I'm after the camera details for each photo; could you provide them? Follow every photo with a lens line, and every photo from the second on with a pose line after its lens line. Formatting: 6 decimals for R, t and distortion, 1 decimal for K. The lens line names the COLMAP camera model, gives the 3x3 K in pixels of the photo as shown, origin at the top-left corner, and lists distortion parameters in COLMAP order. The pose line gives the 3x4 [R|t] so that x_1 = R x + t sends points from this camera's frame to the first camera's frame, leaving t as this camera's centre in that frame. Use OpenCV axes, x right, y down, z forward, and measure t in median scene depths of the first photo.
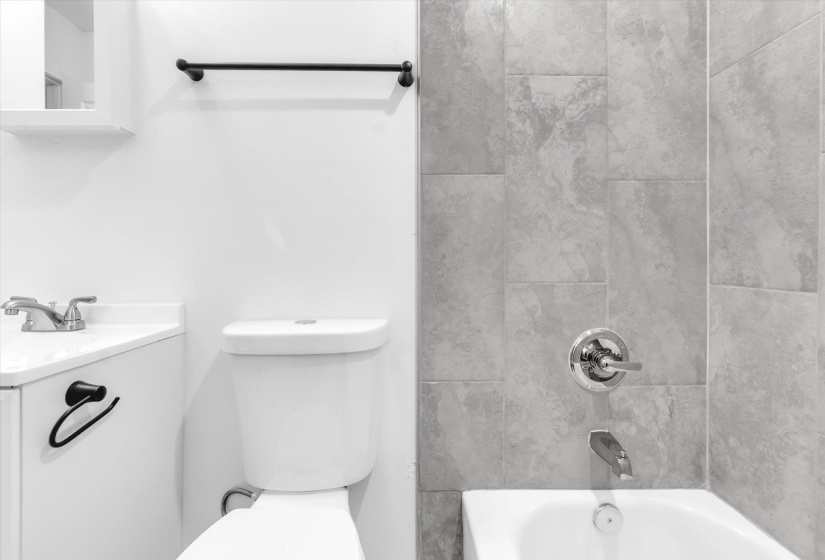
lens RADIAL K [[362.3, 0, 410.4], [0, 362.3, 265.7], [0, 0, 1]] dist [-0.003176, -0.000042]
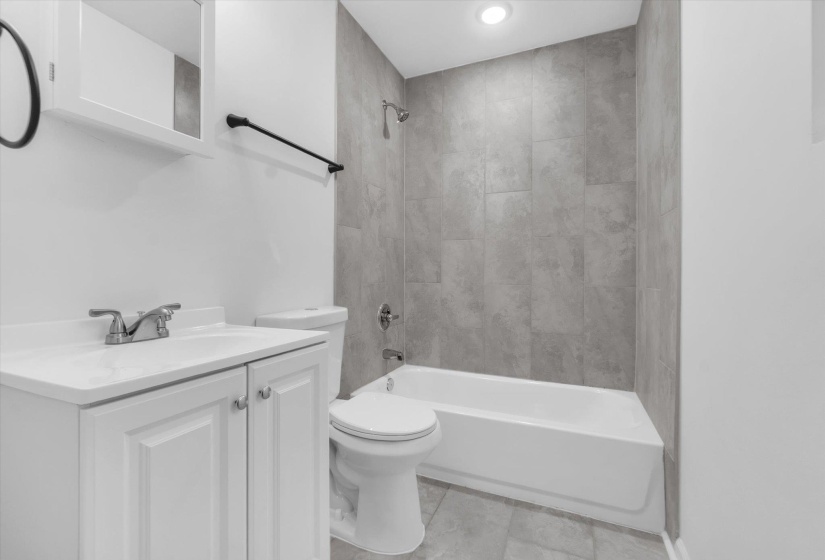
lens RADIAL K [[362.3, 0, 412.8], [0, 362.3, 276.4], [0, 0, 1]] dist [-0.003176, -0.000042]
pose [[0.413149, -0.003150, 0.910658, -1.457325], [0.006817, 0.999977, 0.000366, 0.008484], [-0.910638, 0.006057, 0.413161, -0.087685]]
